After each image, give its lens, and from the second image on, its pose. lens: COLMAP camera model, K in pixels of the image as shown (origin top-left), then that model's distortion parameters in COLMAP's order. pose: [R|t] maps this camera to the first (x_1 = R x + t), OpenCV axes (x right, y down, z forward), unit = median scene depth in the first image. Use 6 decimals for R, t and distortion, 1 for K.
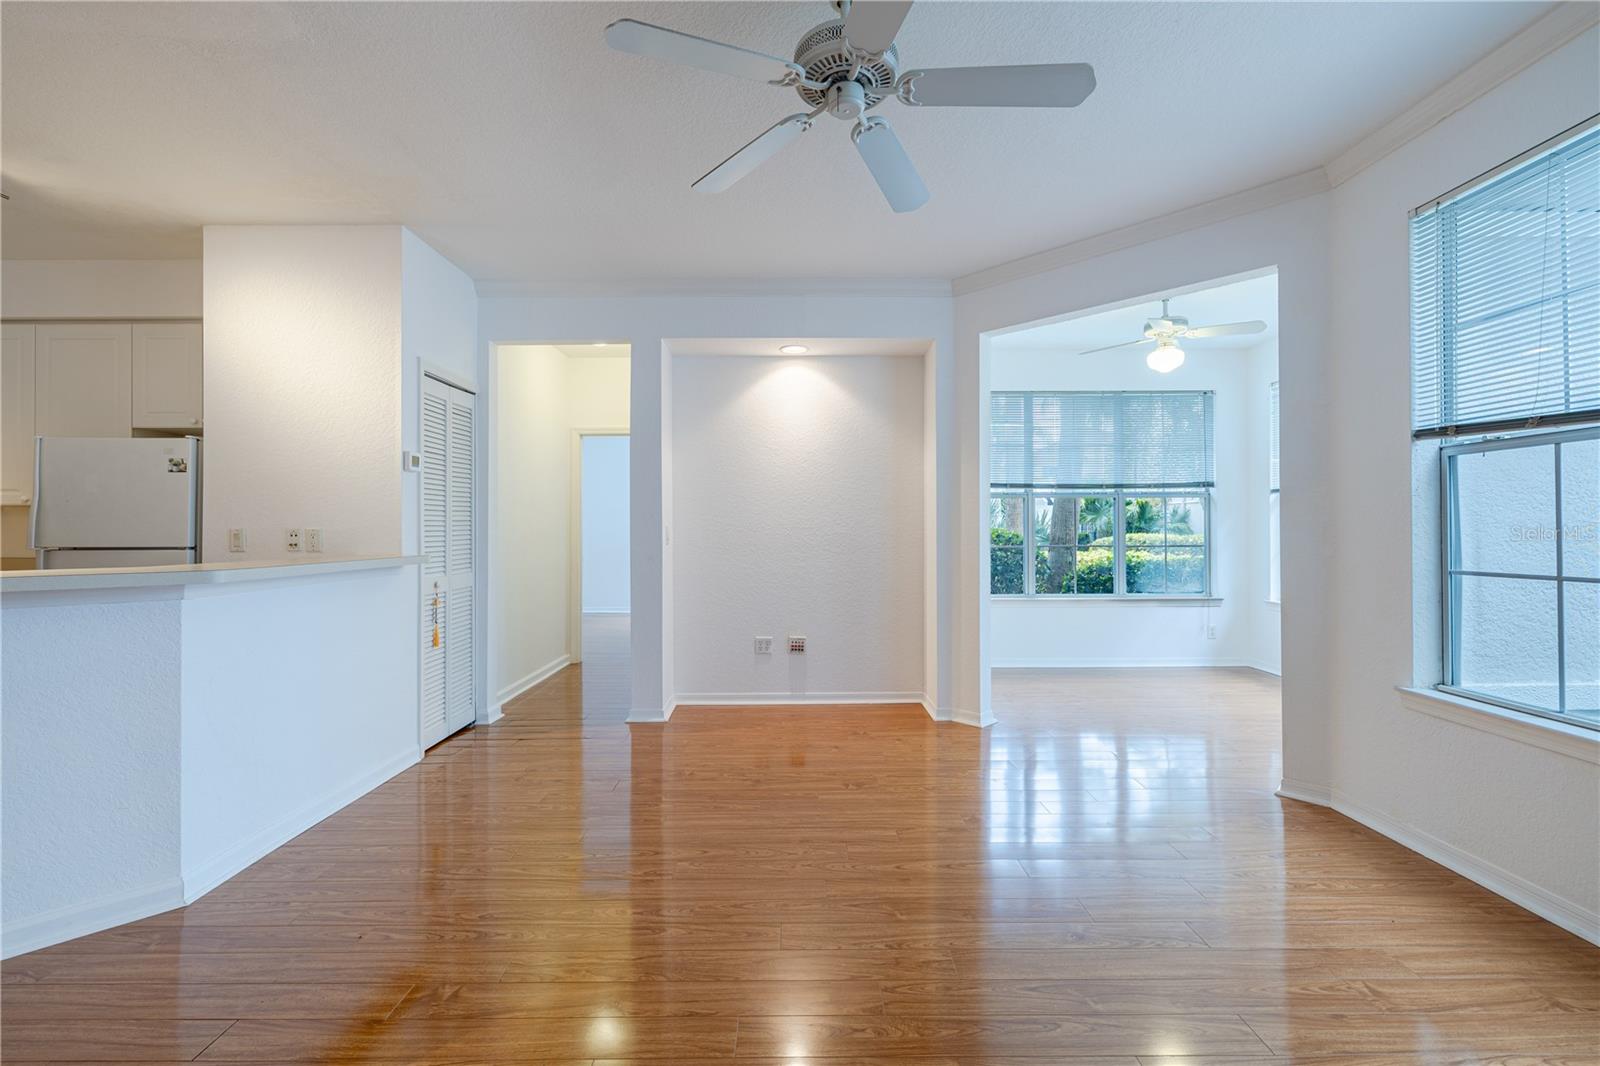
lens RADIAL K [[674.7, 0, 796.7], [0, 674.7, 521.7], [0, 0, 1]] dist [0.002198, -0.000090]
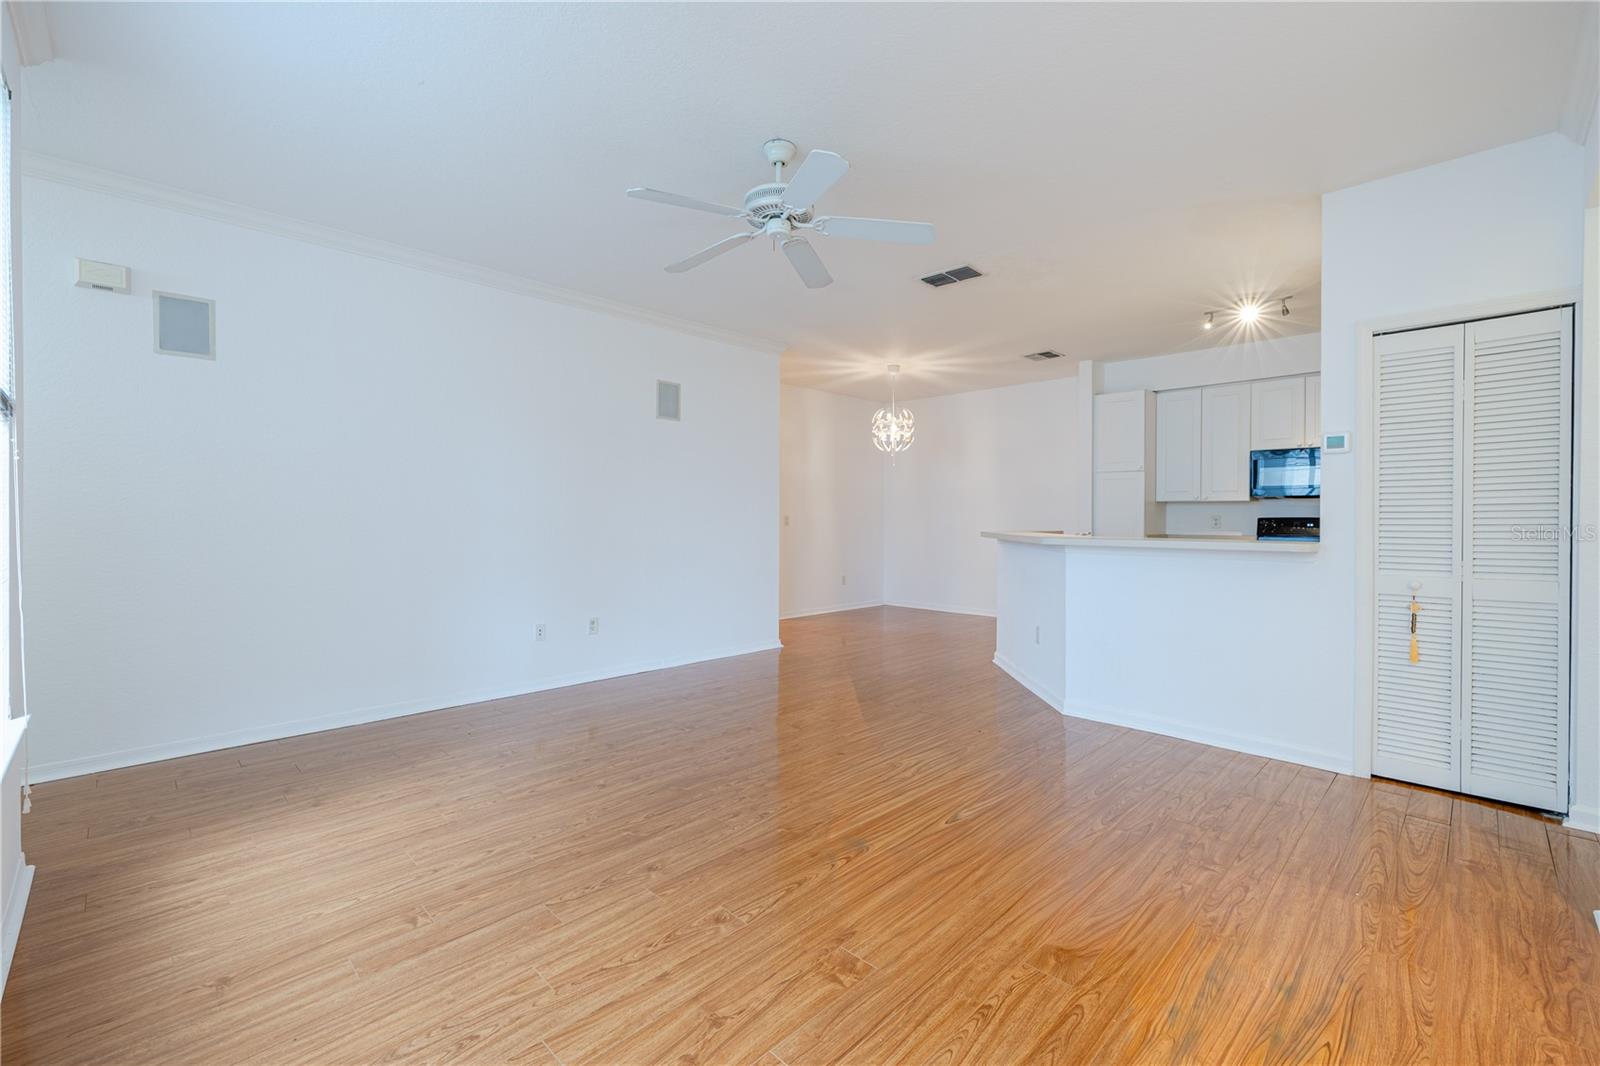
lens RADIAL K [[674.7, 0, 796.7], [0, 674.7, 521.7], [0, 0, 1]] dist [0.002198, -0.000090]
pose [[-0.710965, 0.003616, -0.703218, 0.608584], [0.006485, 0.999978, -0.001414, 0.015406], [0.703197, -0.005566, -0.710973, 1.156914]]
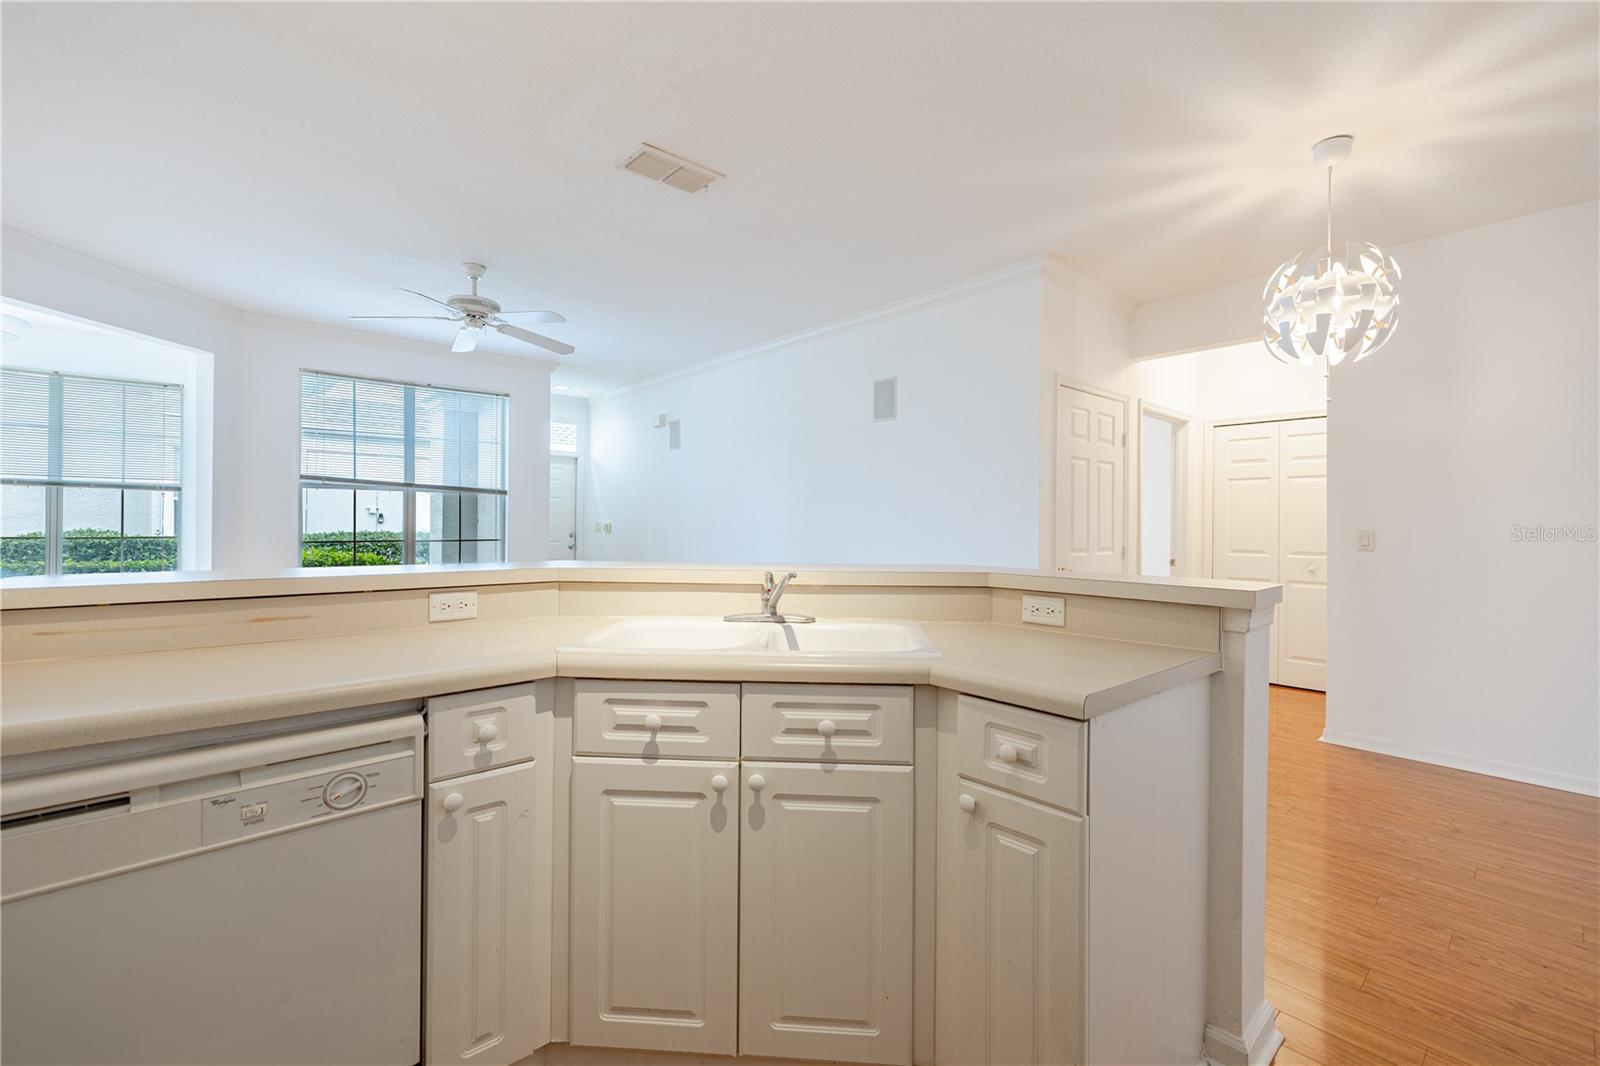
lens RADIAL K [[674.7, 0, 796.7], [0, 674.7, 521.7], [0, 0, 1]] dist [0.002198, -0.000090]
pose [[-0.653942, -0.001233, 0.756544, -1.227326], [-0.017970, 0.999742, -0.013903, 0.009117], [-0.756331, -0.022687, -0.653795, 0.892090]]
